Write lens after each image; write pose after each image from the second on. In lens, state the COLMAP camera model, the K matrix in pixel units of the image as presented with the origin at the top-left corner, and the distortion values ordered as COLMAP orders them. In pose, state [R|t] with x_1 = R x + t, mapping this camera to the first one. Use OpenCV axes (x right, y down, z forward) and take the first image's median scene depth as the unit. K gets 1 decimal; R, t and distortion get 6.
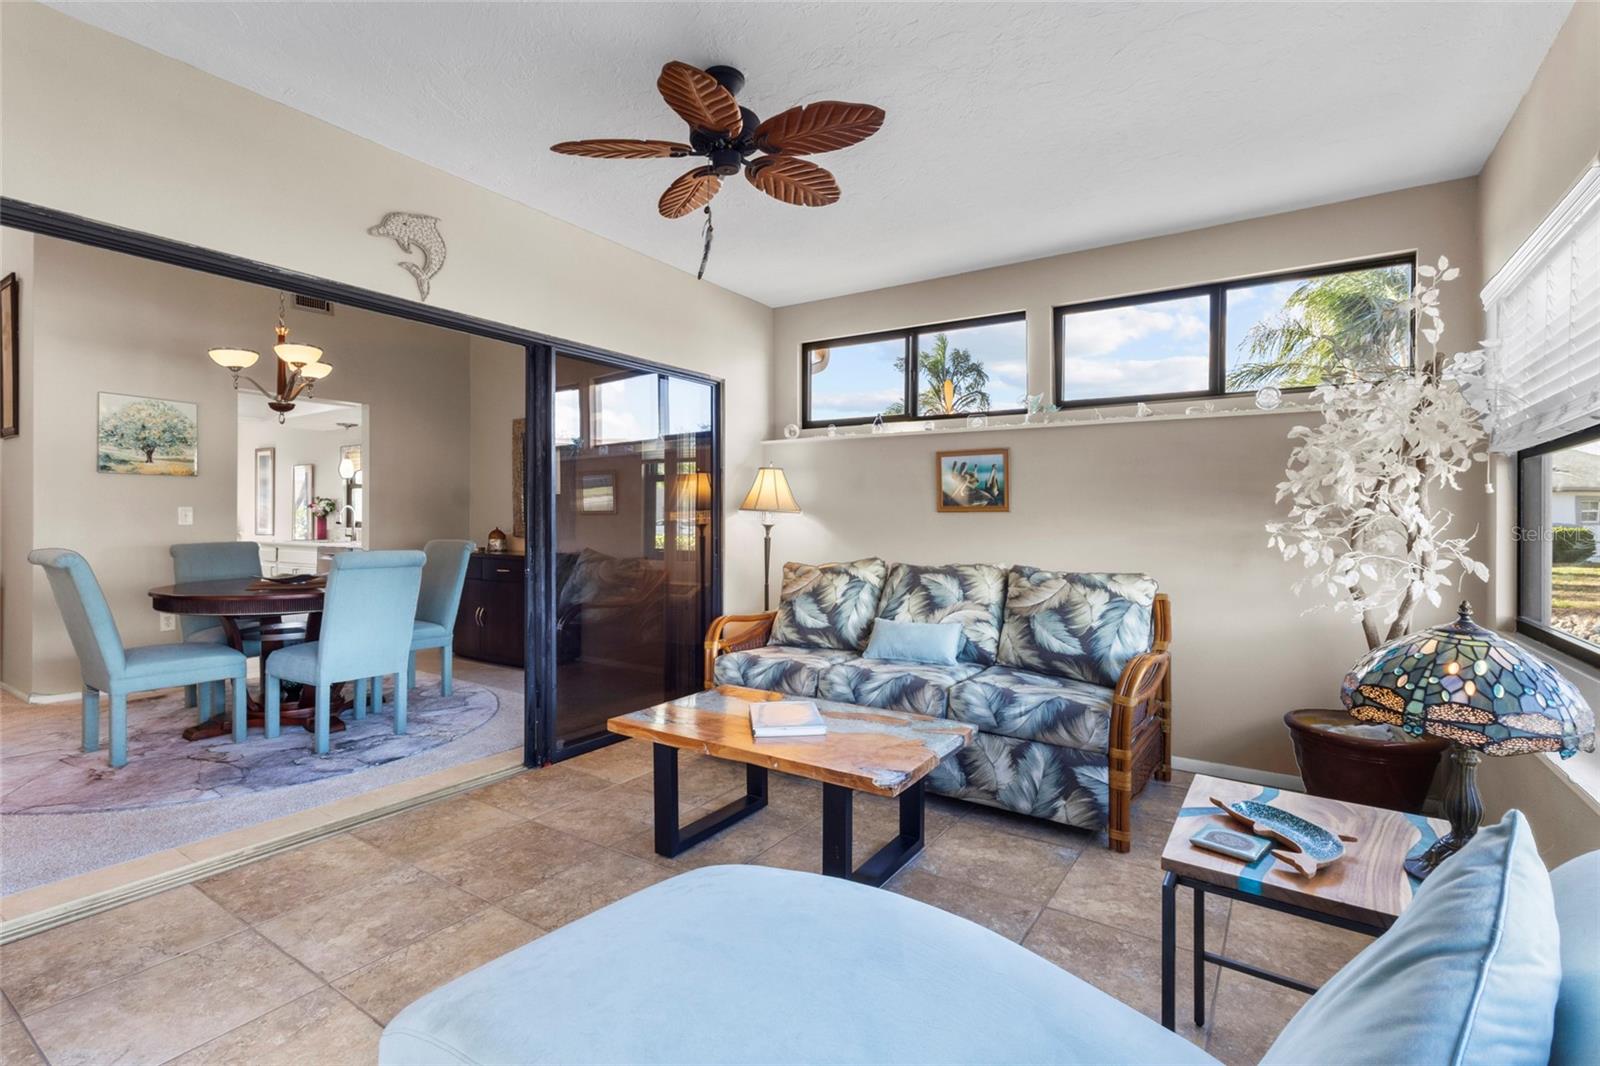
lens RADIAL K [[737.6, 0, 796.2], [0, 737.6, 528.6], [0, 0, 1]] dist [0.001618, 0.001108]
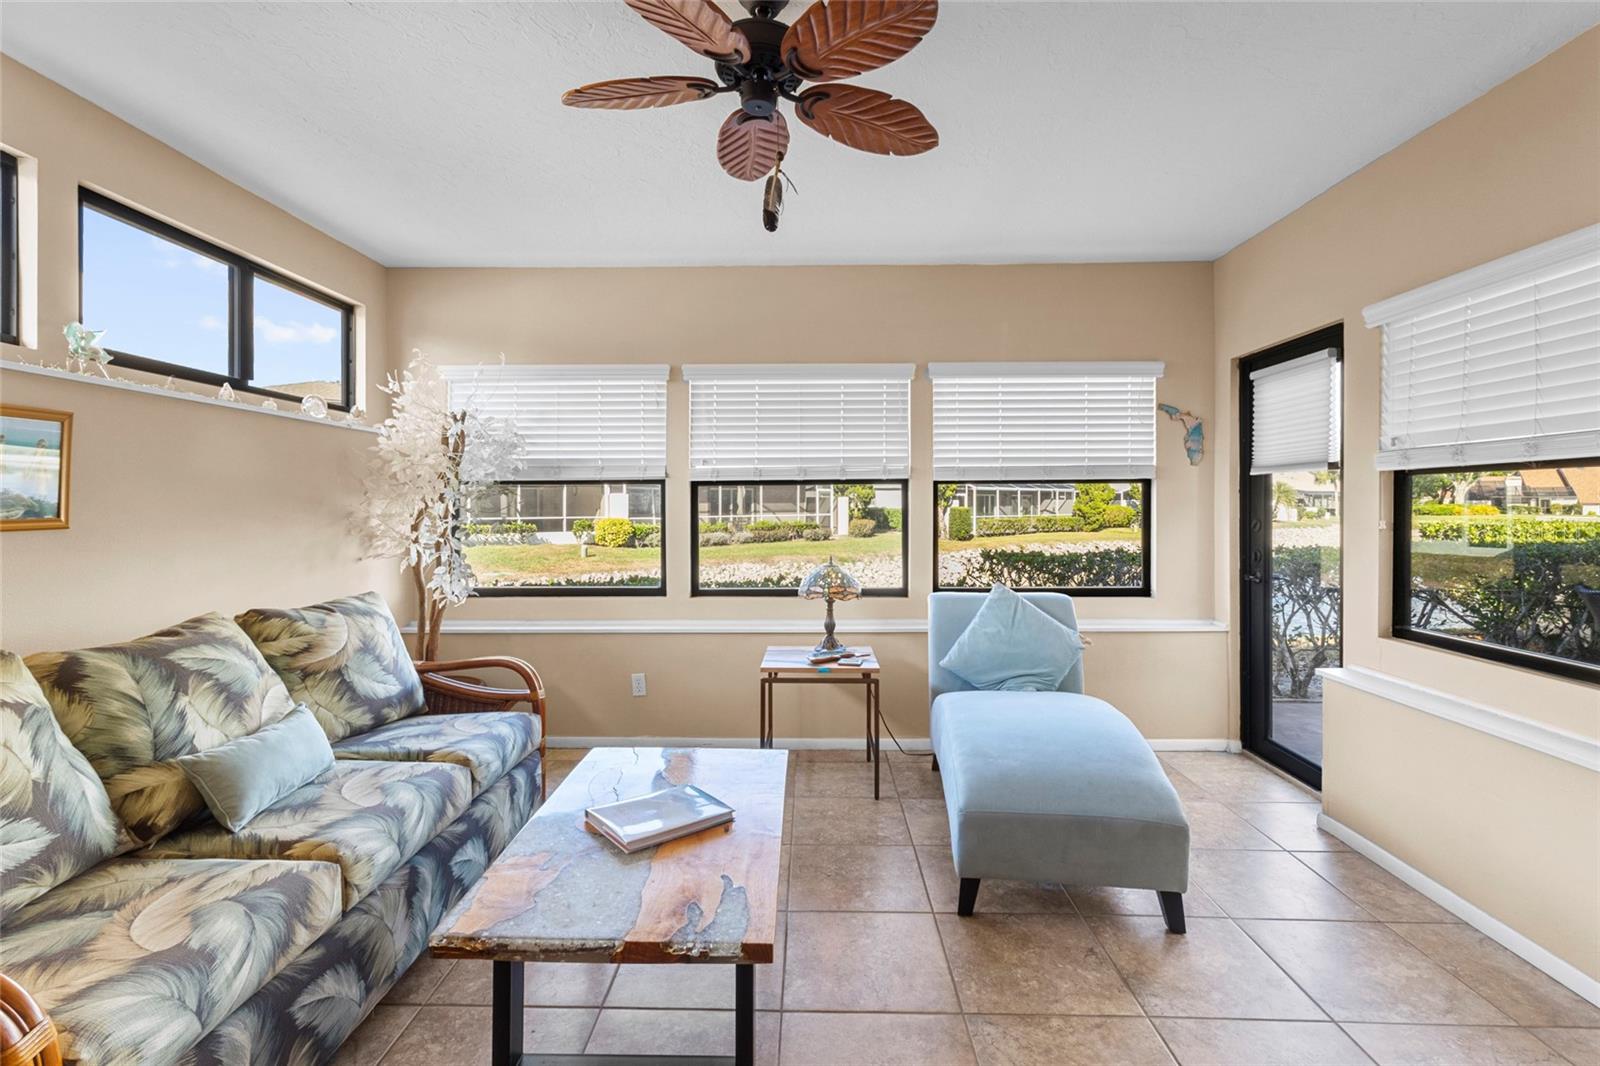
lens RADIAL K [[744.1, 0, 799.1], [0, 744.1, 509.2], [0, 0, 1]] dist [0.001517, 0.000957]
pose [[-0.544628, -0.013041, 0.838577, -0.438540], [0.003604, 0.999833, 0.017889, -0.041919], [-0.838670, 0.012765, -0.544490, 0.778324]]
